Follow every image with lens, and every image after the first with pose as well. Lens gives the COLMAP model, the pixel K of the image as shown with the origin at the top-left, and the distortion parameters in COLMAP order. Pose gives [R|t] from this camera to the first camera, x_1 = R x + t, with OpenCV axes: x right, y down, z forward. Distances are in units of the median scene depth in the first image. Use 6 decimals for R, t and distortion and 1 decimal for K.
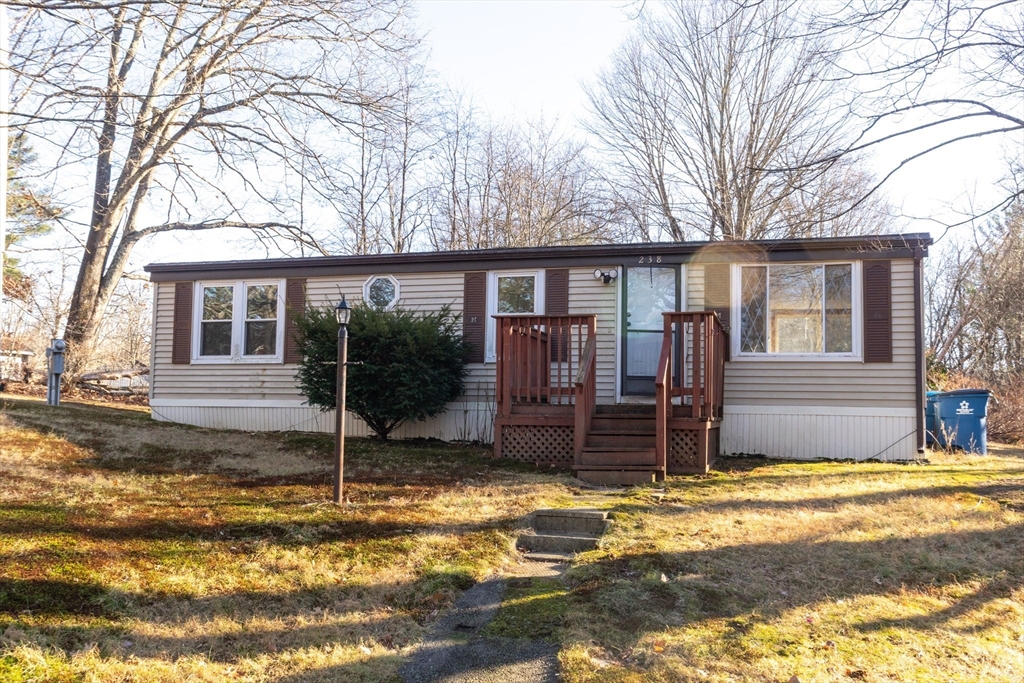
lens RADIAL K [[935.9, 0, 512.0], [0, 935.9, 341.5], [0, 0, 1]] dist [-0.007325, -0.000581]
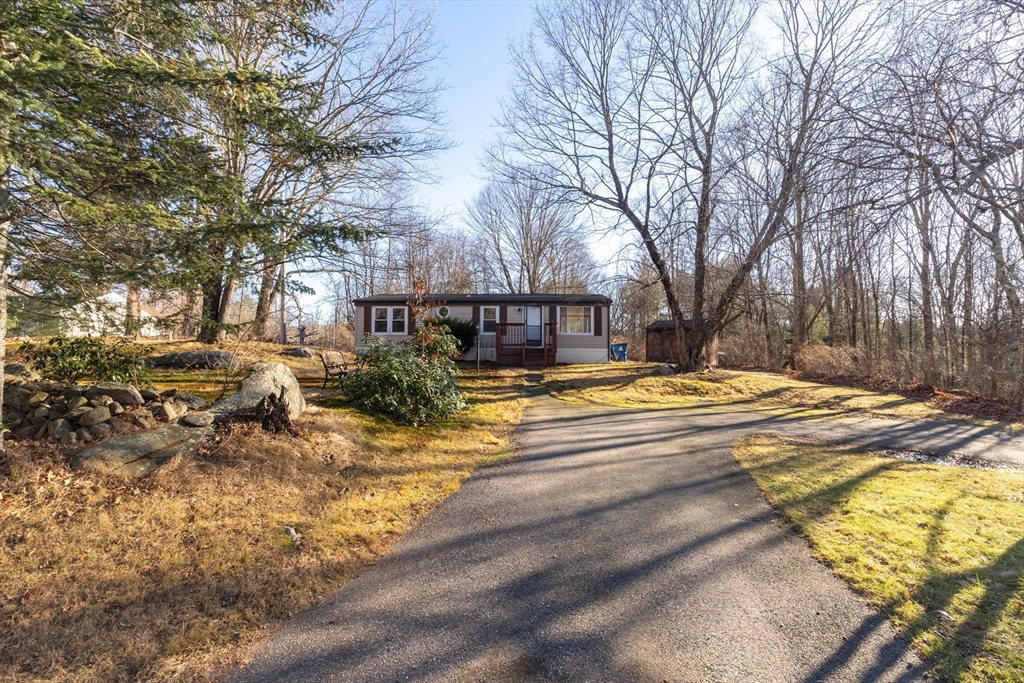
lens RADIAL K [[496.2, 0, 516.3], [0, 496.2, 347.0], [0, 0, 1]] dist [0.016577, 0.000225]
pose [[0.971627, -0.005956, 0.236442, -0.317028], [-0.009161, 0.997985, 0.062782, -0.046038], [-0.236339, -0.063167, 0.969615, -0.671986]]
